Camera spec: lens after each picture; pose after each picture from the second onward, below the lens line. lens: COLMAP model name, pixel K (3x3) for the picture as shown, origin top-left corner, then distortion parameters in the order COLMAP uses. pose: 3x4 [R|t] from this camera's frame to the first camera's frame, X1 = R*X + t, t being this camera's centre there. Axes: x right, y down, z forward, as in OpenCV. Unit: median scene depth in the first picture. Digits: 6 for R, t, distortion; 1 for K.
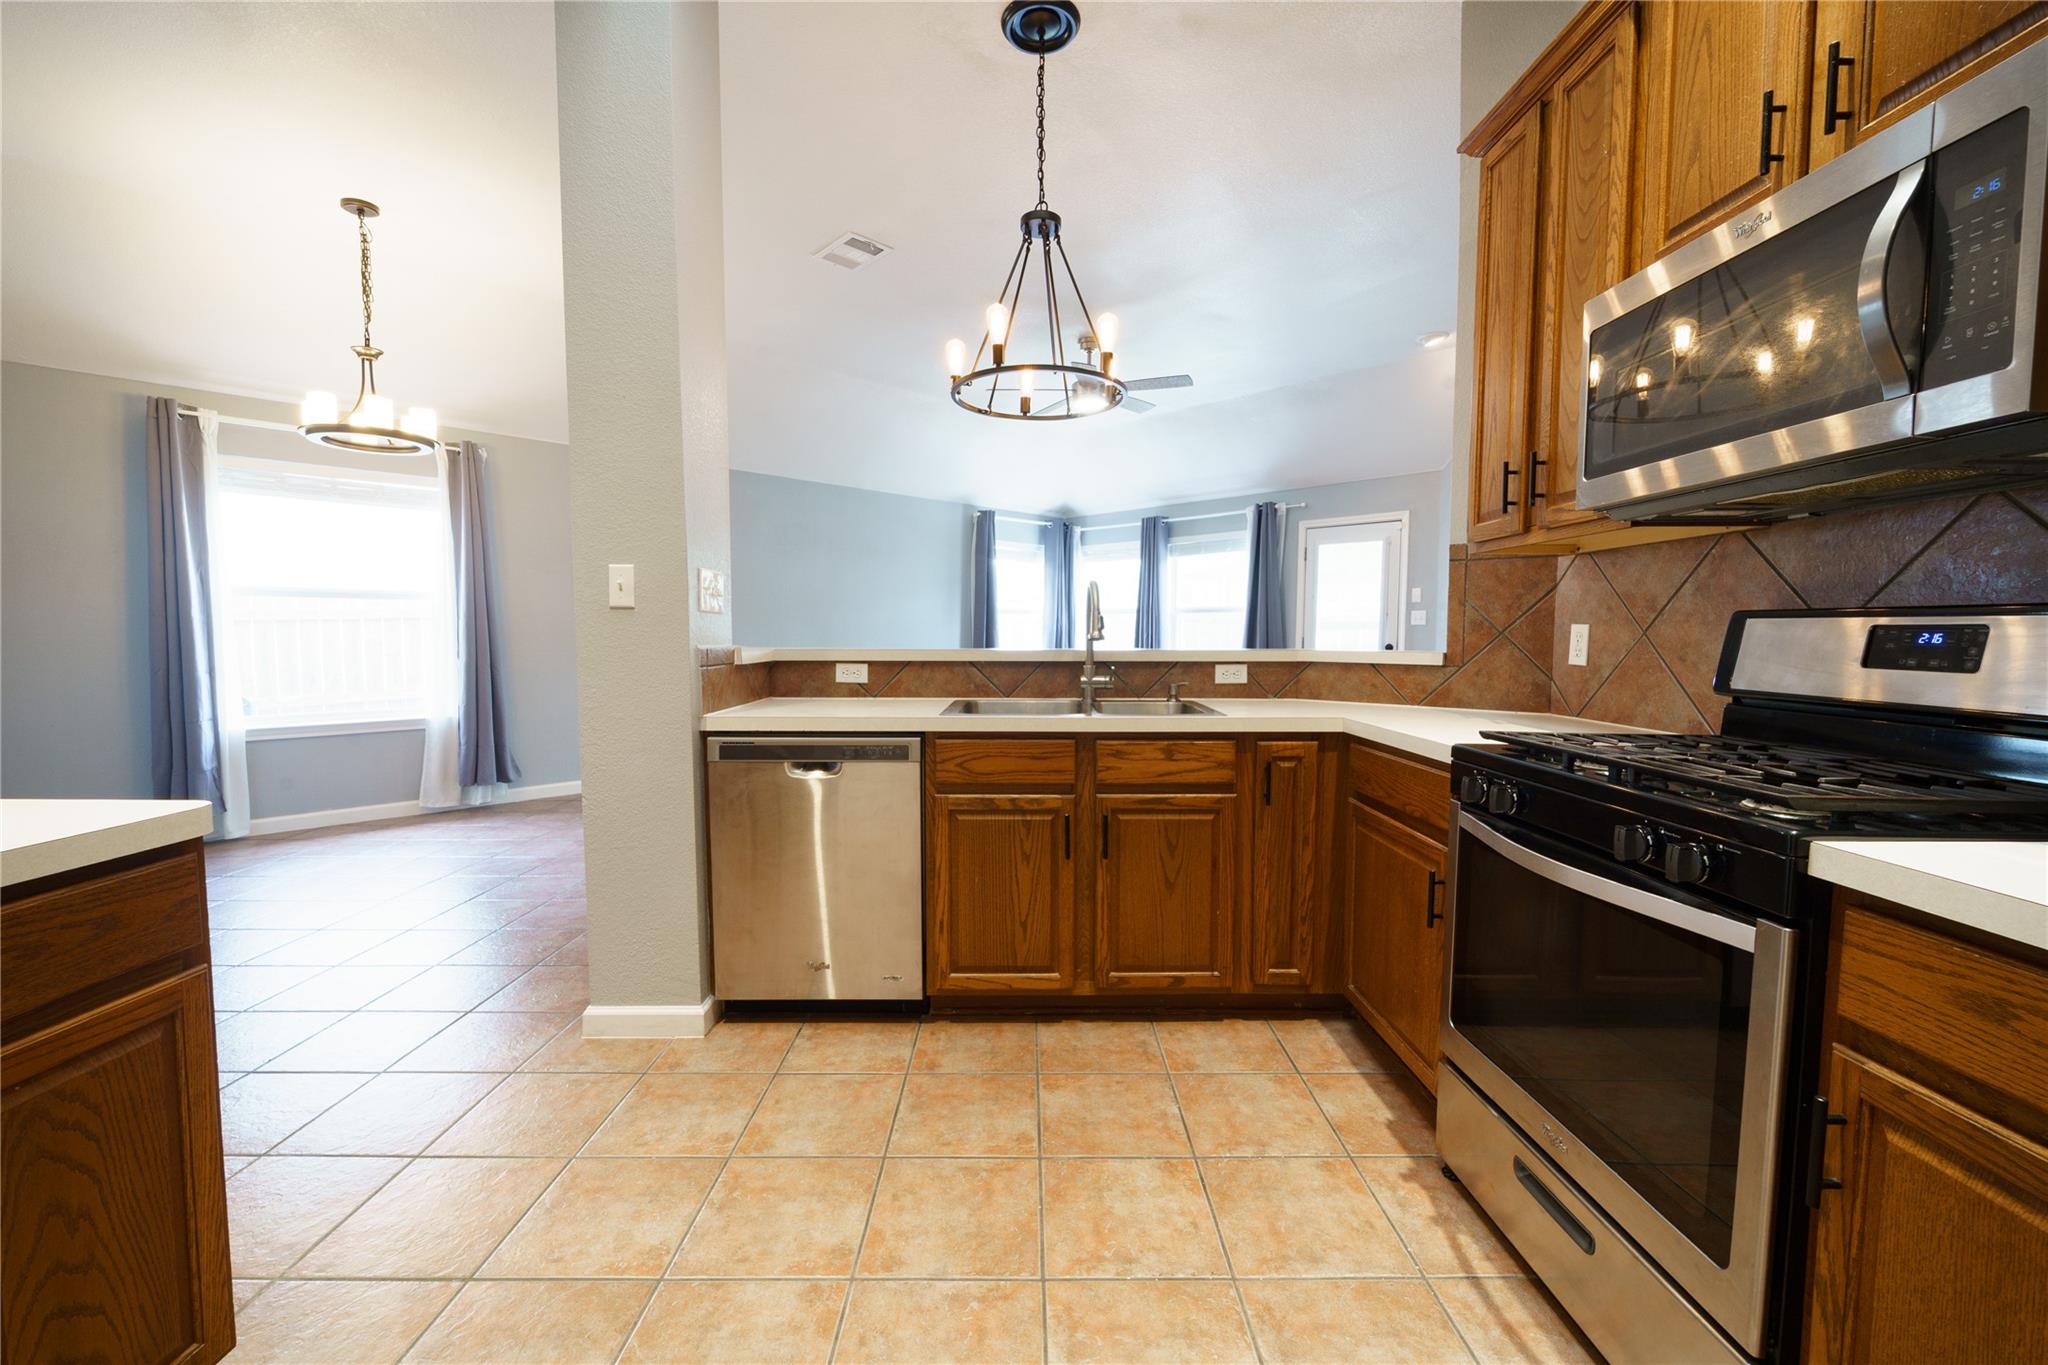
lens RADIAL K [[831.8, 0, 1061.2], [0, 831.8, 688.1], [0, 0, 1]] dist [0.009109, -0.001145]
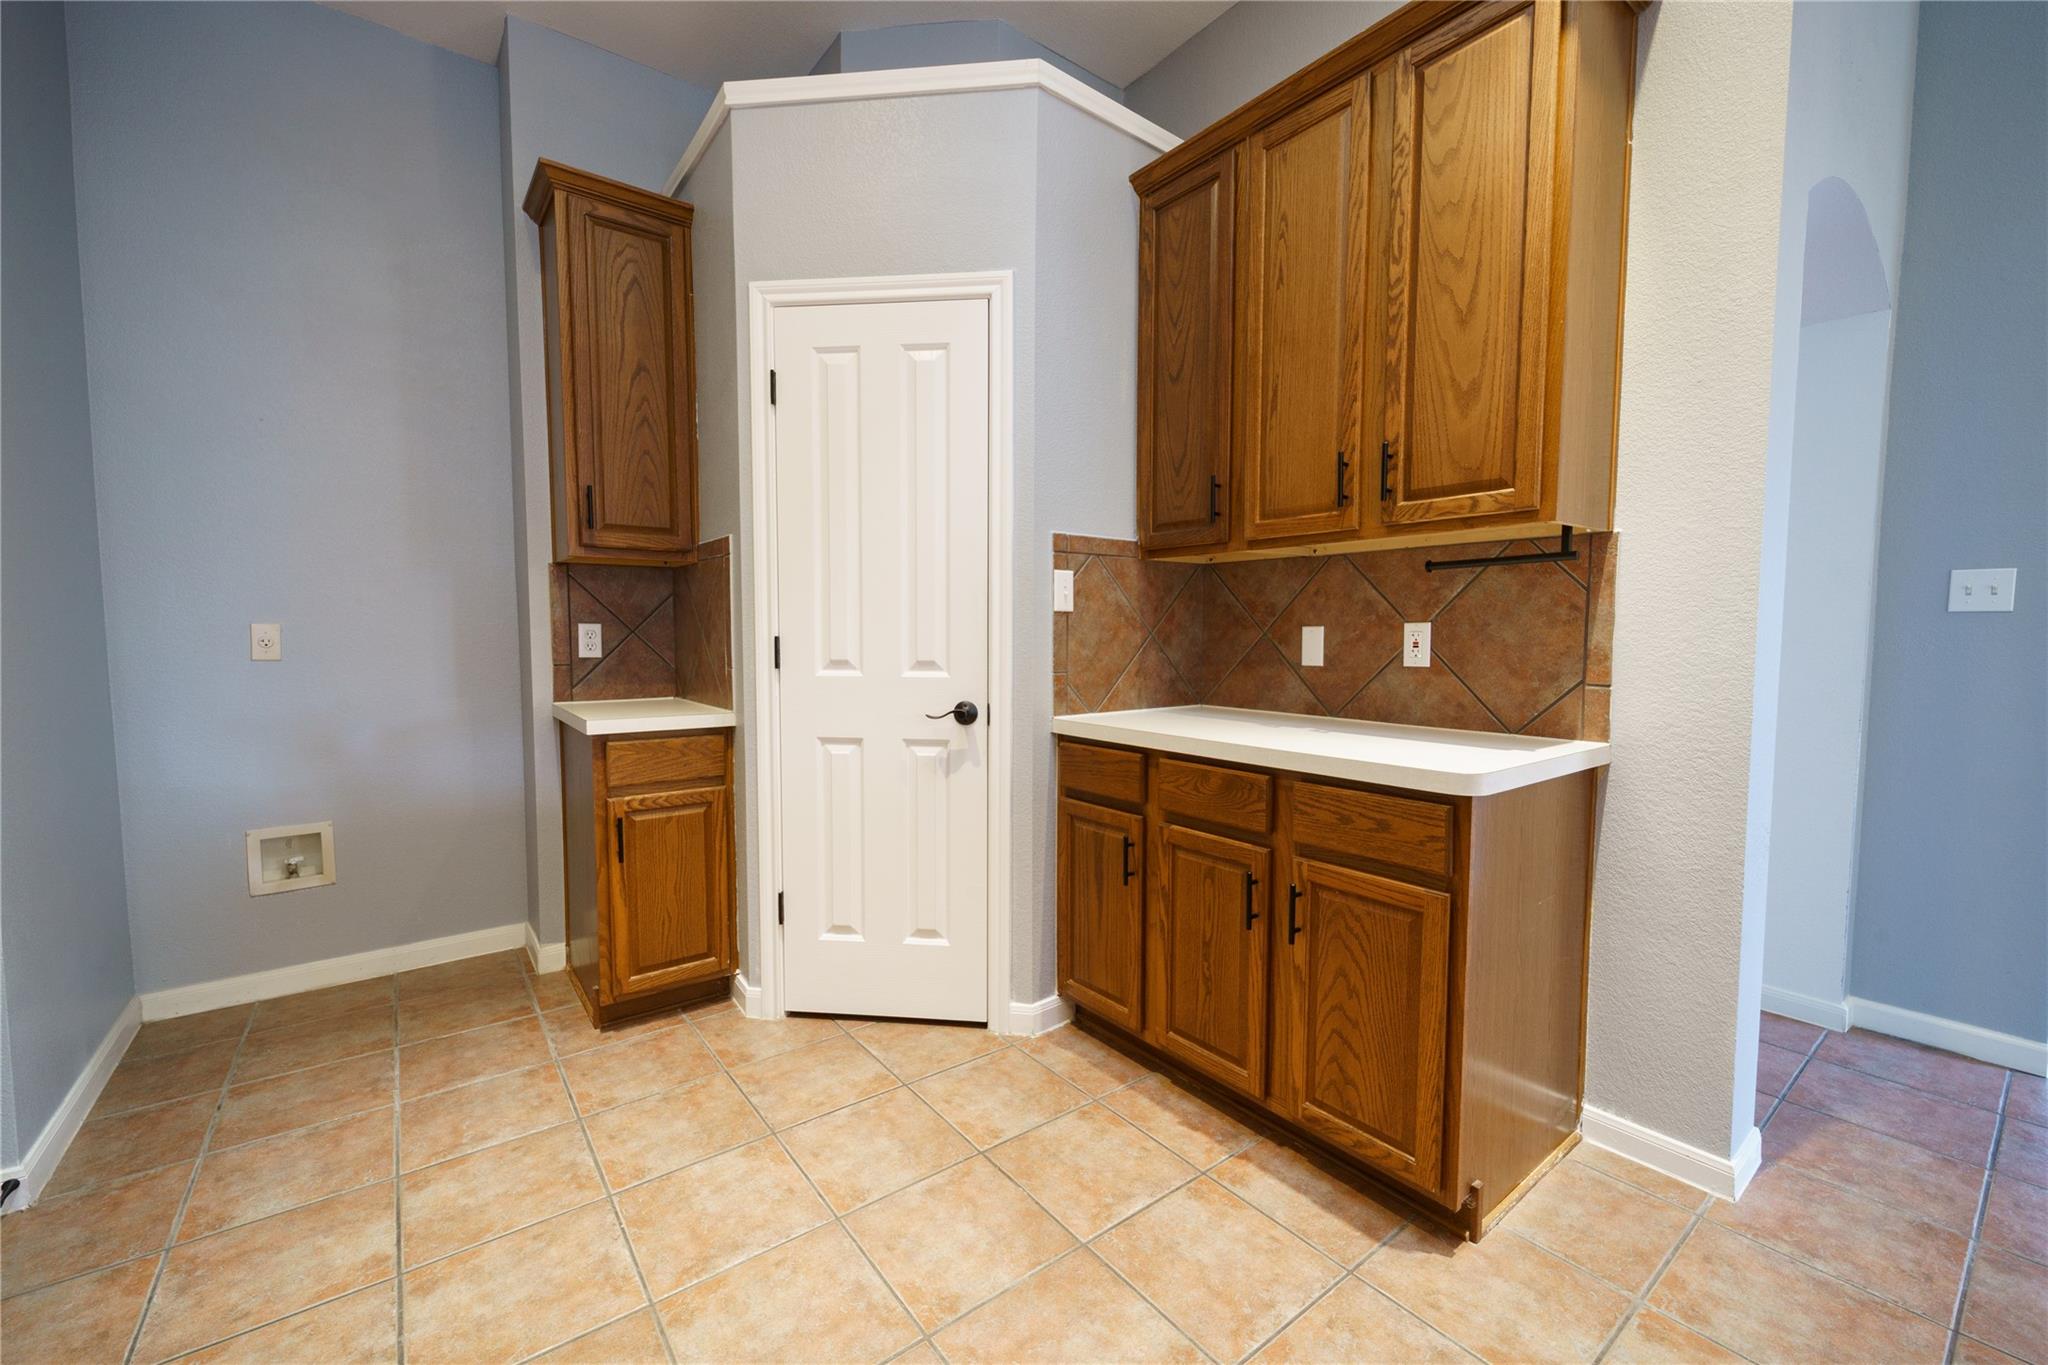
lens RADIAL K [[831.8, 0, 1029.7], [0, 831.8, 690.0], [0, 0, 1]] dist [0.009109, -0.001145]
pose [[-0.822248, 0.022682, -0.568677, 0.123698], [-0.053971, 0.991595, 0.117586, -0.052429], [0.566565, 0.127377, -0.814113, 0.867769]]
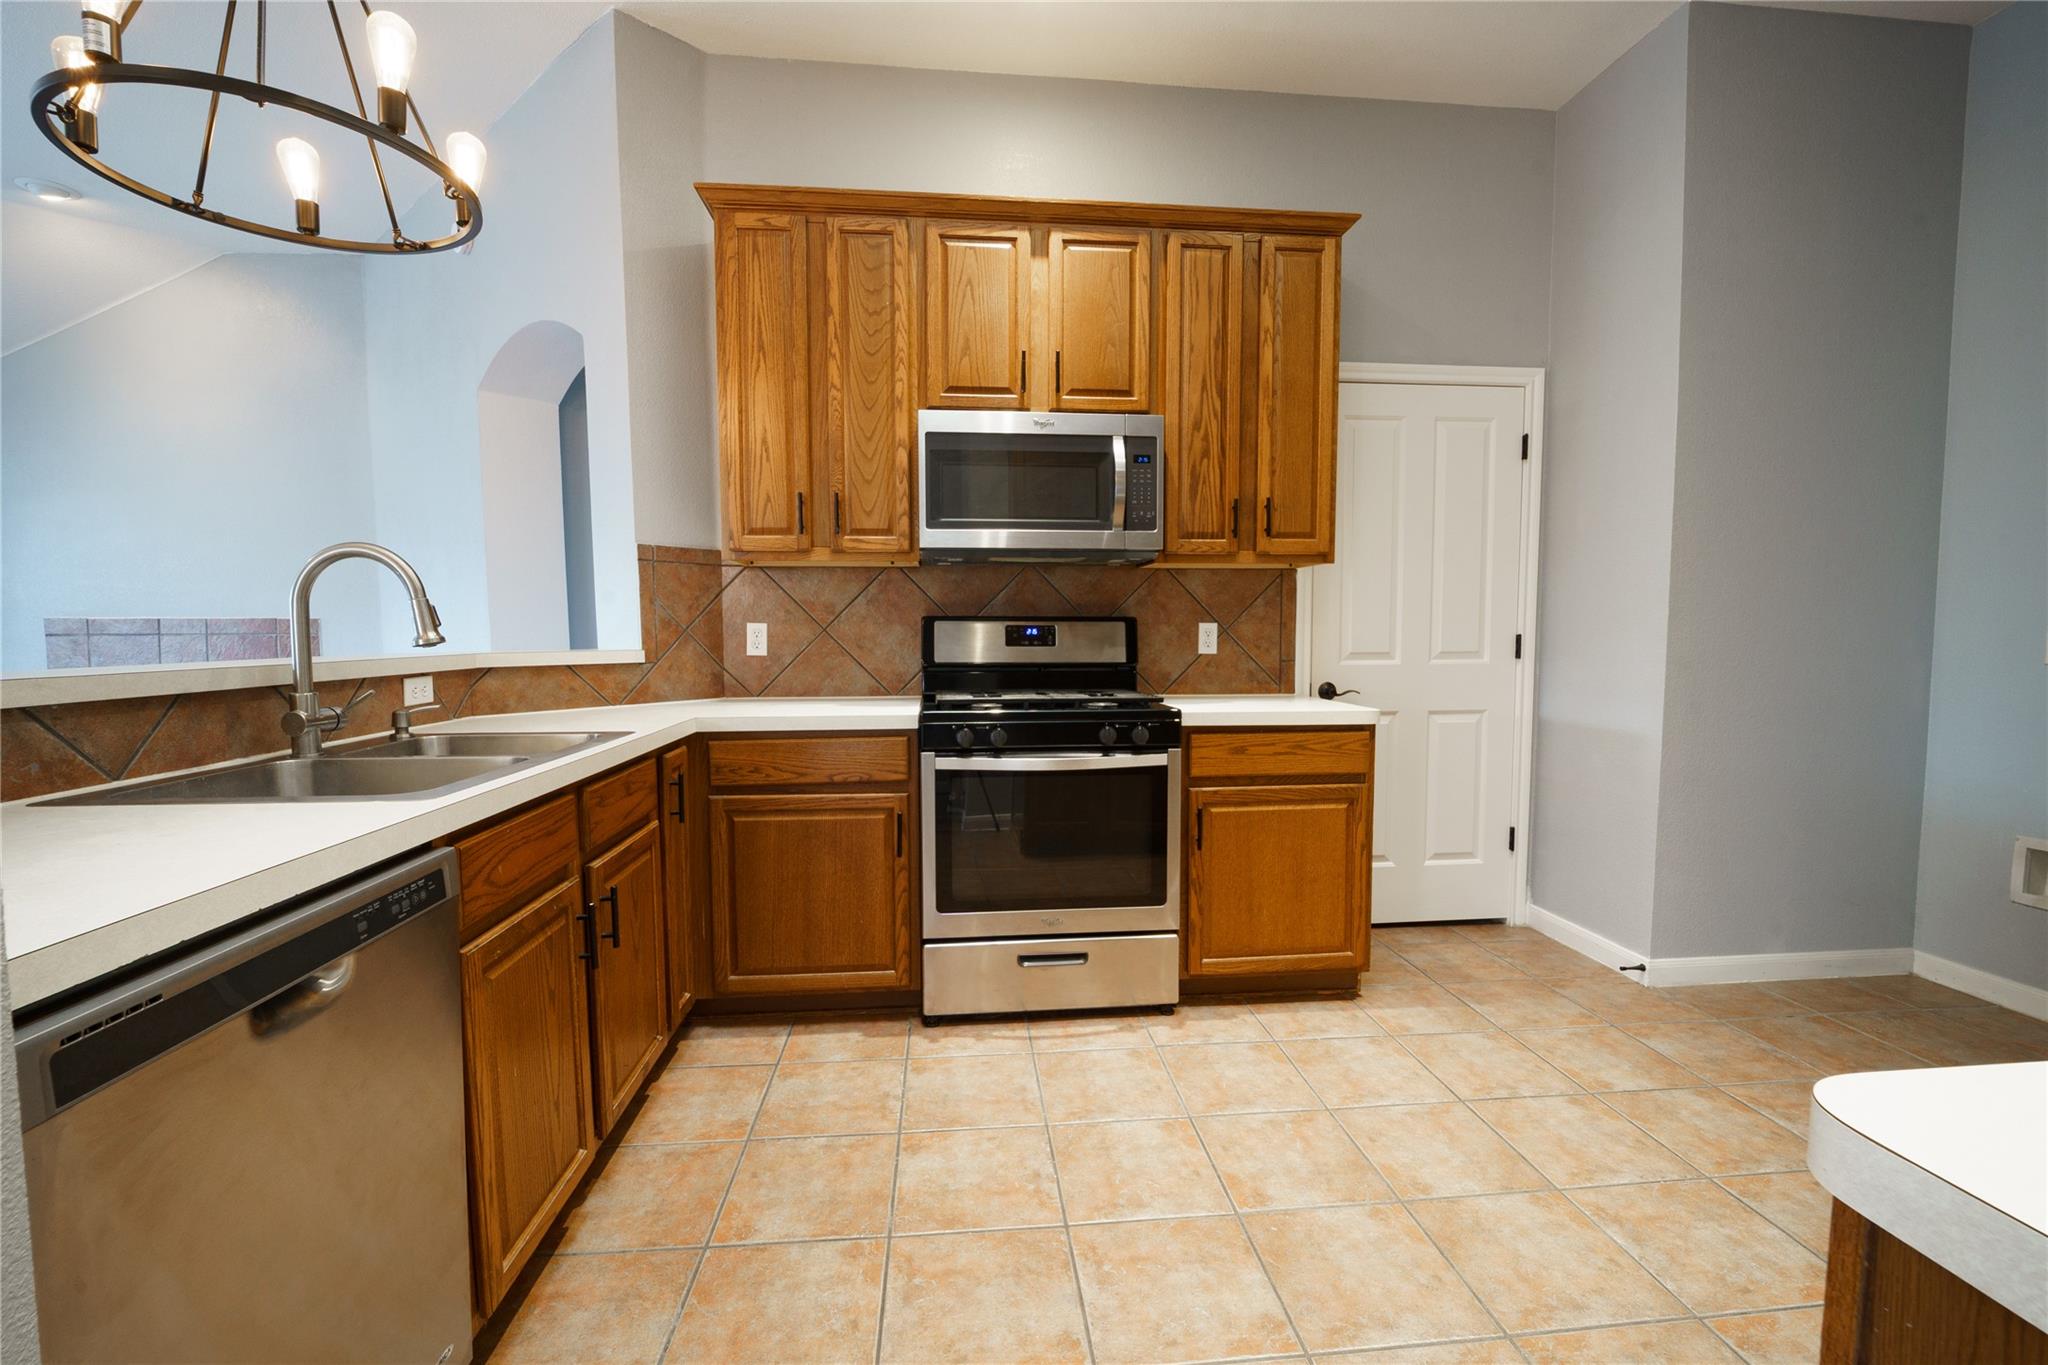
lens RADIAL K [[831.8, 0, 1030.4], [0, 831.8, 686.1], [0, 0, 1]] dist [0.009109, -0.001145]
pose [[-0.044884, -0.071906, 0.996401, -0.733810], [0.070056, 0.994724, 0.074940, -0.053049], [-0.996533, 0.073167, -0.039610, 0.724386]]
